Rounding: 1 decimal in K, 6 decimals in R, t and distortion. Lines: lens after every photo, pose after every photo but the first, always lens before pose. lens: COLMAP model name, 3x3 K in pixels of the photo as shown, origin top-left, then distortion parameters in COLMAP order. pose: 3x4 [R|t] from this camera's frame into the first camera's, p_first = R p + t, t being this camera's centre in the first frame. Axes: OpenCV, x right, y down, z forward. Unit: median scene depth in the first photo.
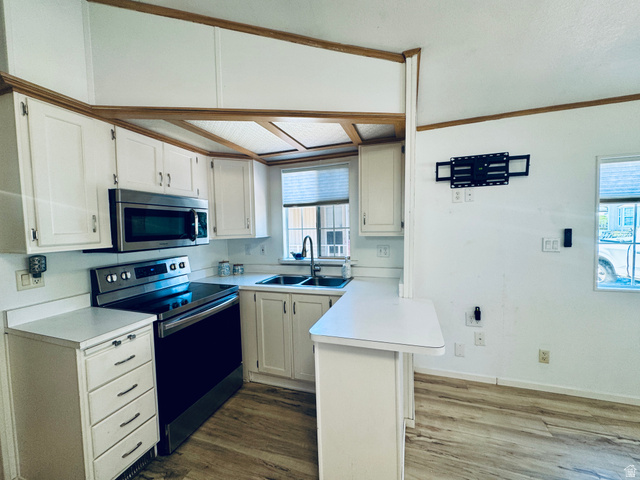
lens RADIAL K [[257.6, 0, 319.6], [0, 257.6, 239.6], [0, 0, 1]] dist [-0.004515, -0.000139]
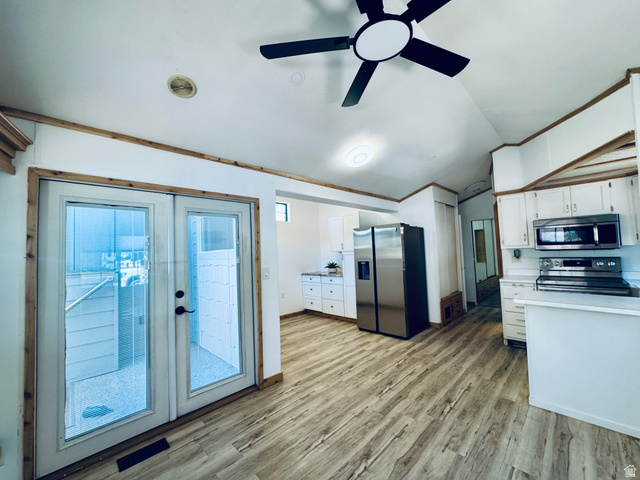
lens RADIAL K [[257.6, 0, 322.3], [0, 257.6, 239.1], [0, 0, 1]] dist [-0.004515, -0.000139]
pose [[-0.423228, -0.001167, -0.906022, 1.416538], [-0.001230, 0.999999, -0.000714, -0.029414], [0.906022, 0.000812, -0.423229, 0.226972]]
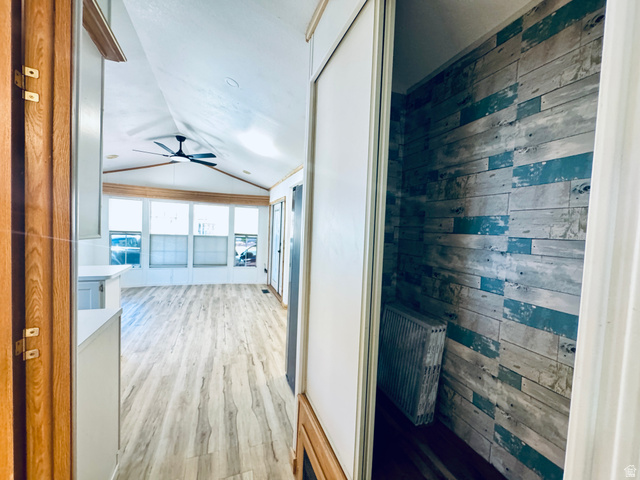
lens RADIAL K [[257.6, 0, 319.1], [0, 257.6, 241.1], [0, 0, 1]] dist [-0.004515, -0.000139]
pose [[-0.650420, -0.037424, 0.758653, -1.327185], [0.014153, 0.998015, 0.061366, 0.012005], [-0.759443, 0.050651, -0.648599, 0.585222]]
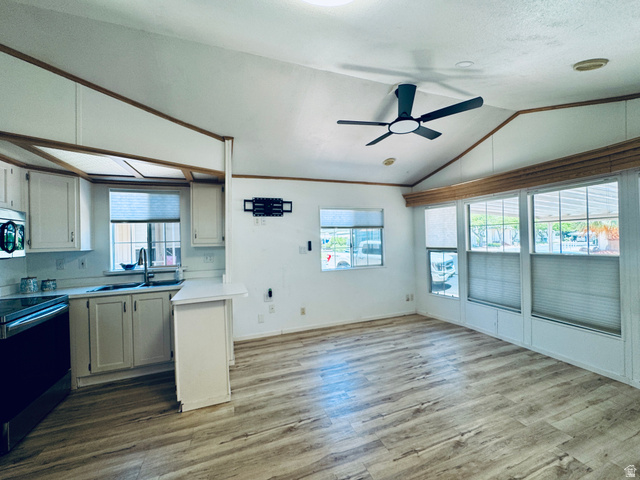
lens RADIAL K [[257.6, 0, 320.8], [0, 257.6, 239.5], [0, 0, 1]] dist [-0.004515, -0.000139]
pose [[0.767196, 0.006213, 0.641382, -0.200119], [0.040434, 0.997496, -0.058029, 0.055874], [-0.640137, 0.070453, 0.765024, -0.499011]]
